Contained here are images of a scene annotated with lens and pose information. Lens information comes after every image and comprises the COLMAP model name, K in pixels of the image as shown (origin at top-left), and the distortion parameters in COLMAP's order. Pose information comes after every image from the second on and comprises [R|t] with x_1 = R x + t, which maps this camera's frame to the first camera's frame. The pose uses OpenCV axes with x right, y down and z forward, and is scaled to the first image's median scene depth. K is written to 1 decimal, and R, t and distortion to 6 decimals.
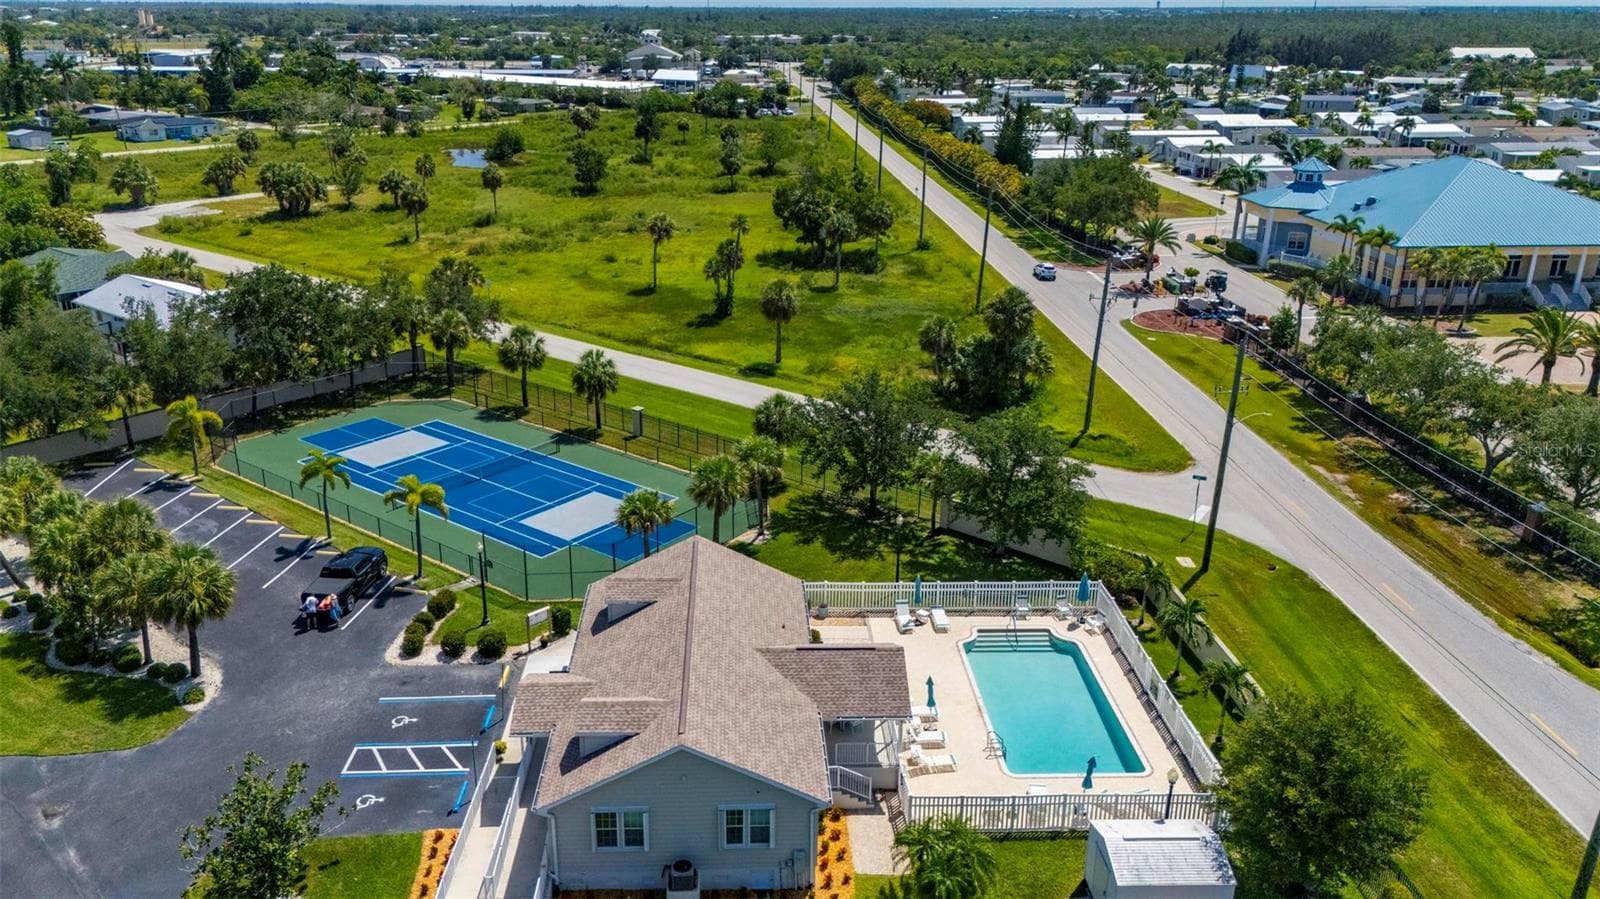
lens RADIAL K [[1176.3, 0, 800.0], [0, 1176.3, 449.5], [0, 0, 1]] dist [0.054413, -0.042199]
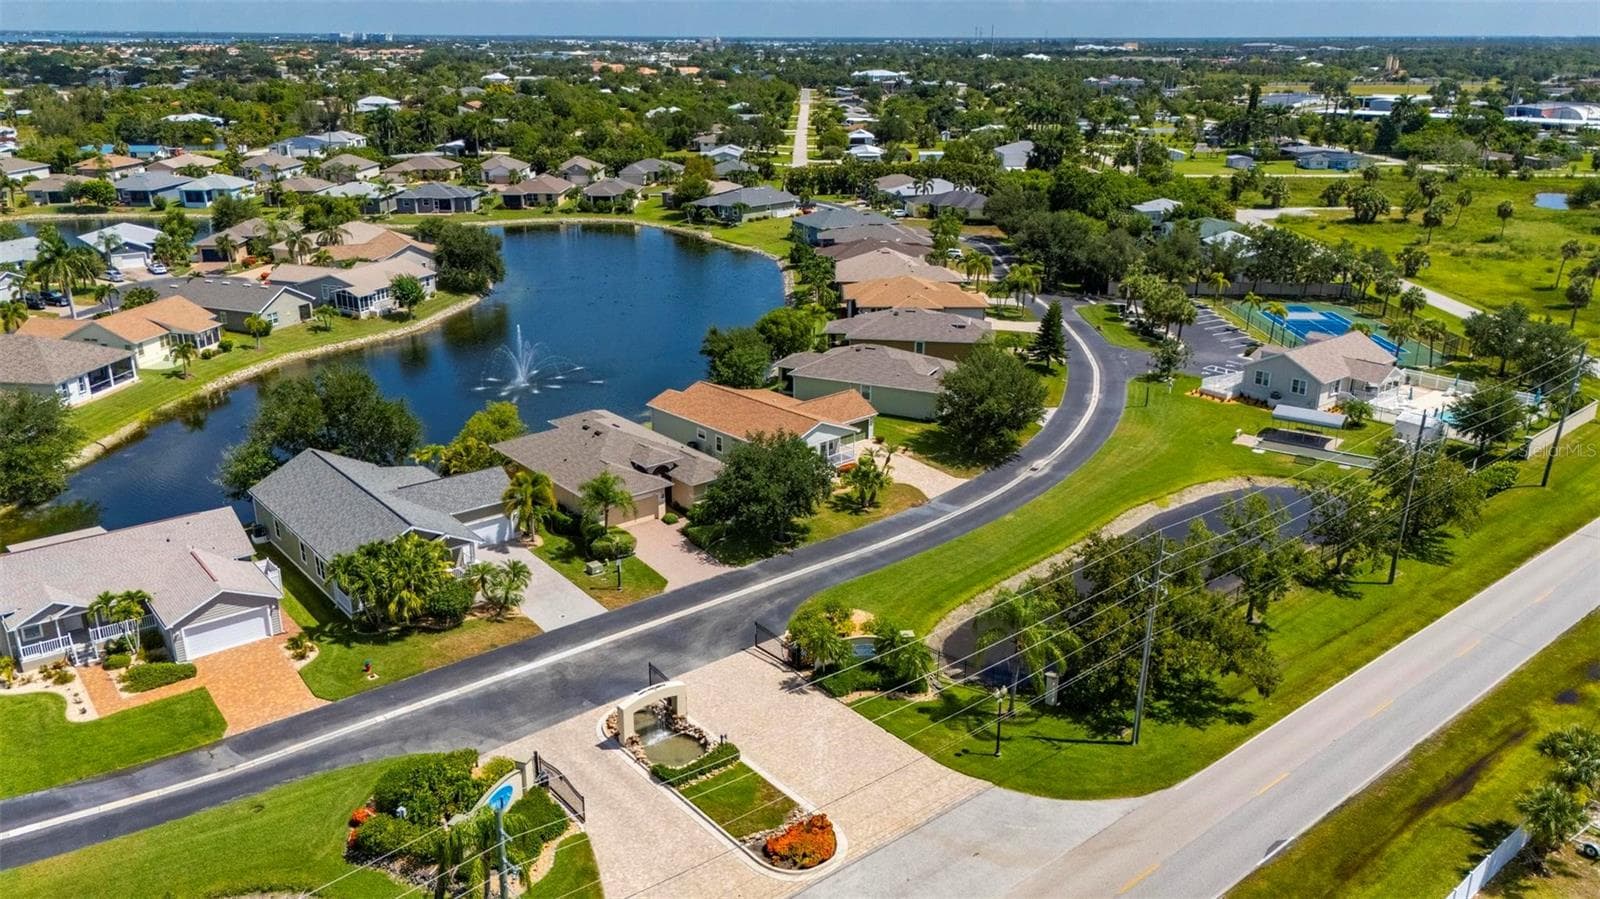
lens RADIAL K [[1170.4, 0, 802.9], [0, 1170.4, 455.4], [0, 0, 1]] dist [0.076711, -0.086904]
pose [[0.597966, 0.262515, -0.757313, 0.692509], [-0.278561, 0.954012, 0.110750, 0.219580], [0.751559, 0.144733, 0.643593, -0.869582]]
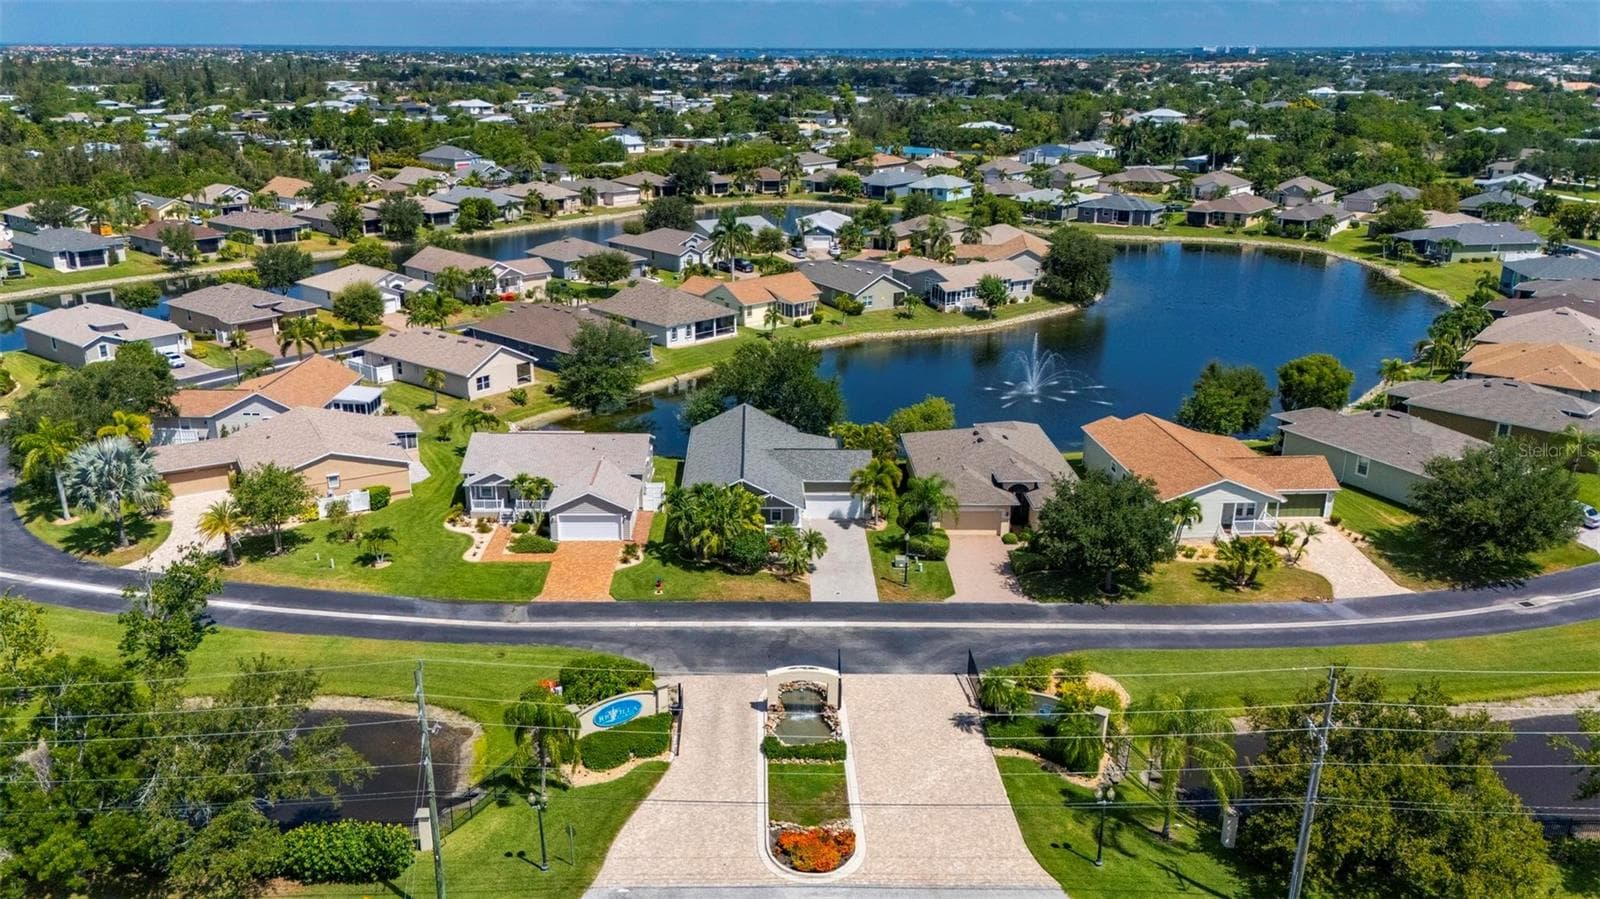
lens RADIAL K [[1189.4, 0, 773.3], [0, 1189.4, 450.2], [0, 0, 1]] dist [0.088829, -0.092648]
pose [[-0.038010, 0.310375, -0.949854, 0.809150], [-0.352276, 0.885354, 0.303396, 0.114950], [0.935124, 0.346143, 0.075686, -0.580302]]
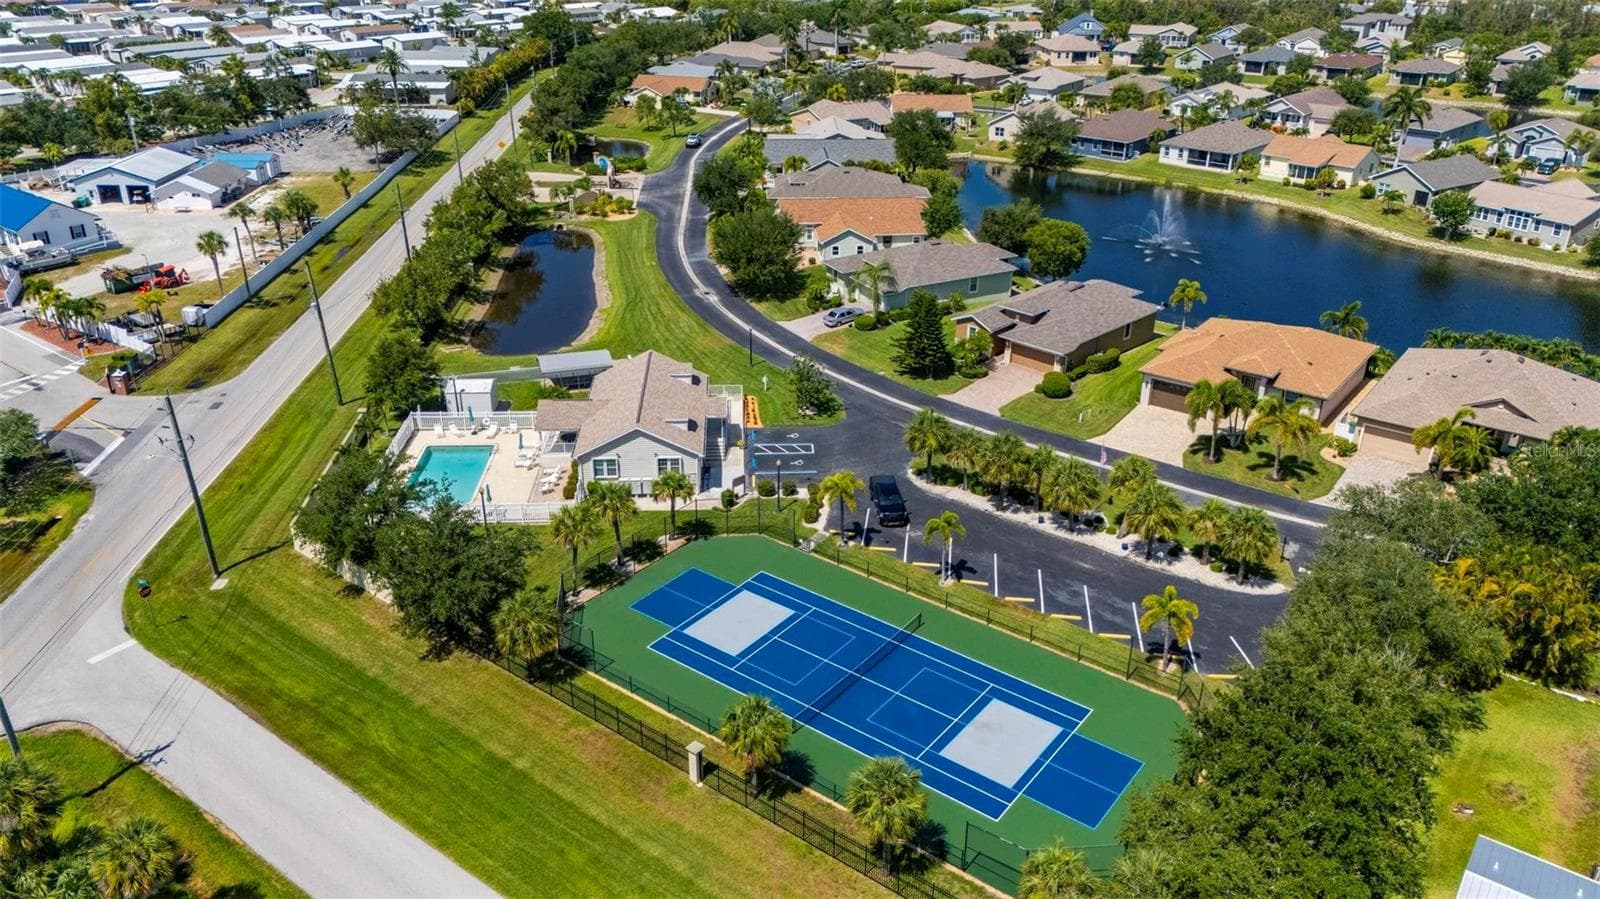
lens RADIAL K [[1170.4, 0, 802.9], [0, 1170.4, 455.4], [0, 0, 1]] dist [0.076711, -0.086904]
pose [[-0.999880, -0.012966, -0.008458, -0.175573], [-0.015093, 0.694880, 0.718967, -0.611474], [-0.003445, 0.719008, -0.694993, 1.238265]]
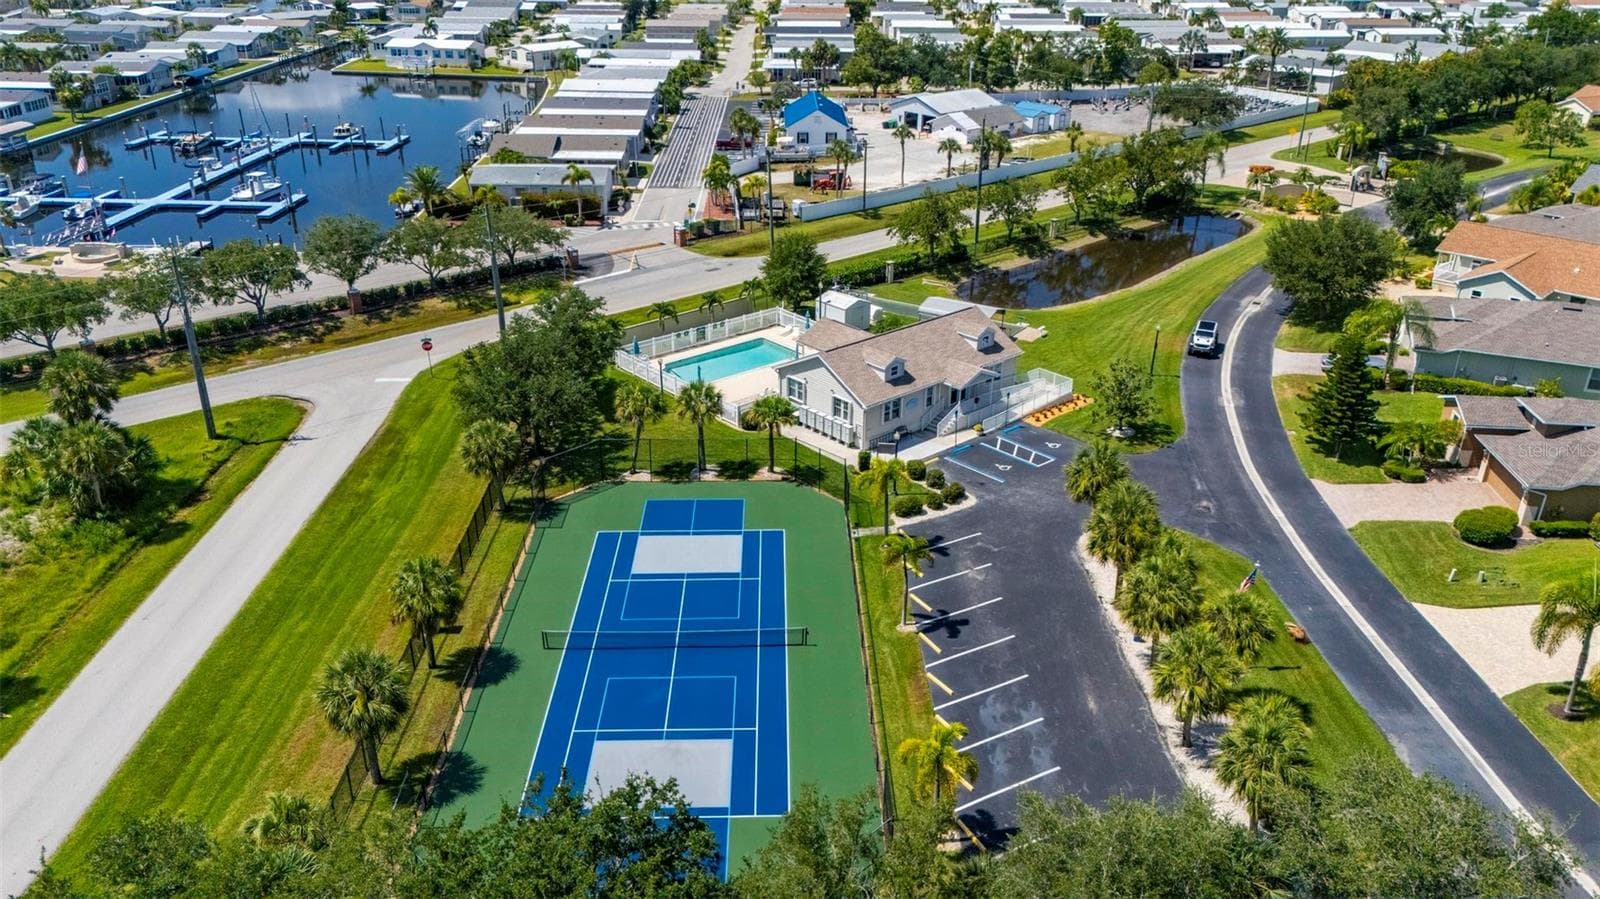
lens RADIAL K [[1176.3, 0, 800.0], [0, 1176.3, 449.5], [0, 0, 1]] dist [0.054413, -0.042199]
pose [[-0.623495, -0.340254, 0.703904, -0.674234], [0.261740, 0.757538, 0.598020, -0.423116], [-0.736713, 0.557103, -0.383263, 0.956156]]
